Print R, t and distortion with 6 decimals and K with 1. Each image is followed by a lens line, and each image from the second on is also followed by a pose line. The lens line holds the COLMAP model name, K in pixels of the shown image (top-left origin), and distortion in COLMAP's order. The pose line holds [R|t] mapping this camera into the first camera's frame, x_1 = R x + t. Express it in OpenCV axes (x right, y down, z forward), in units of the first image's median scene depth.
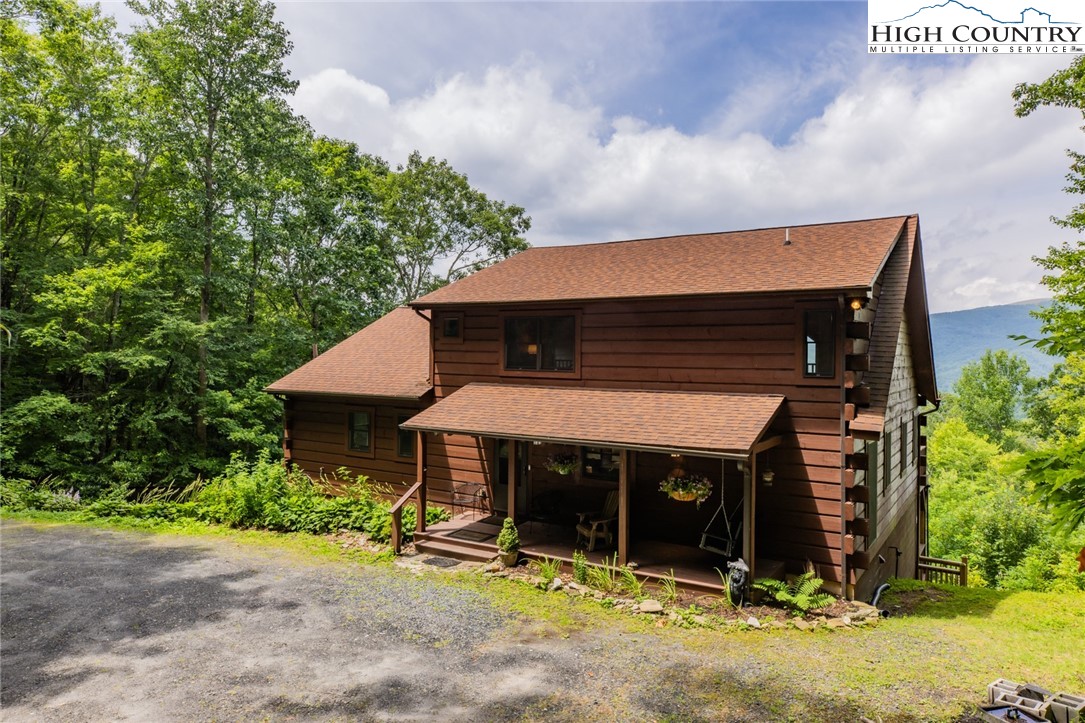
lens RADIAL K [[705.8, 0, 542.4], [0, 705.8, 357.9], [0, 0, 1]] dist [0.017890, -0.001411]
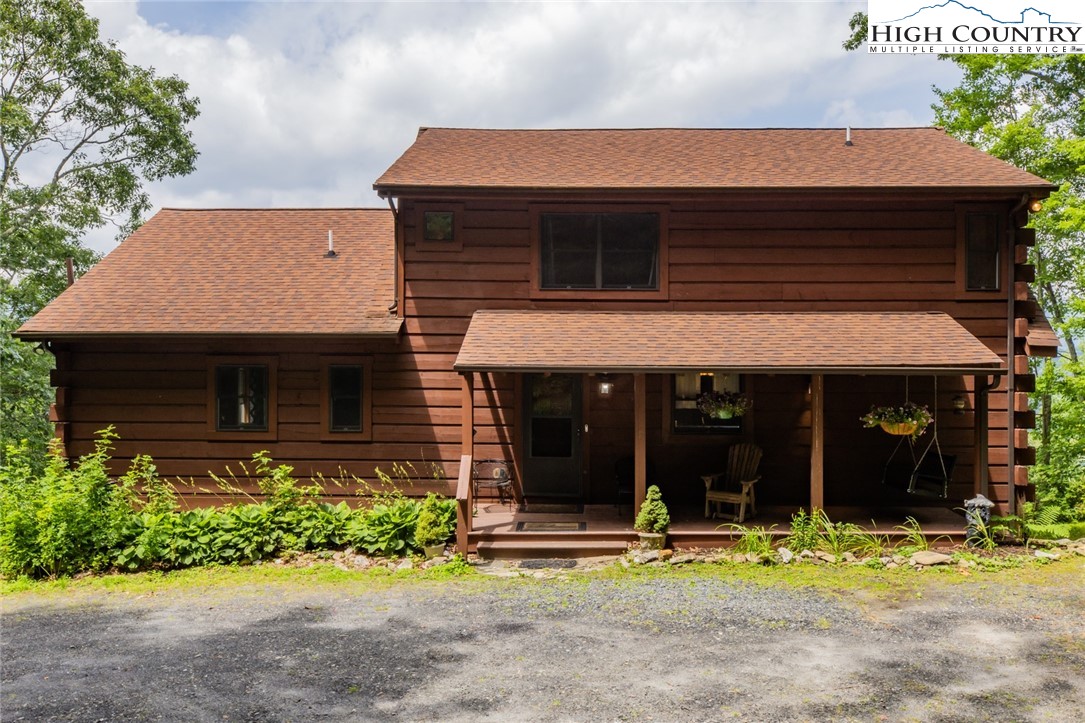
lens RADIAL K [[997.4, 0, 542.6], [0, 997.4, 361.4], [0, 0, 1]] dist [0.002124, 0.000000]
pose [[0.860345, -0.011477, 0.509582, -0.657142], [0.006712, 0.999915, 0.011187, 0.091336], [-0.509667, -0.006204, 0.860349, 0.203674]]
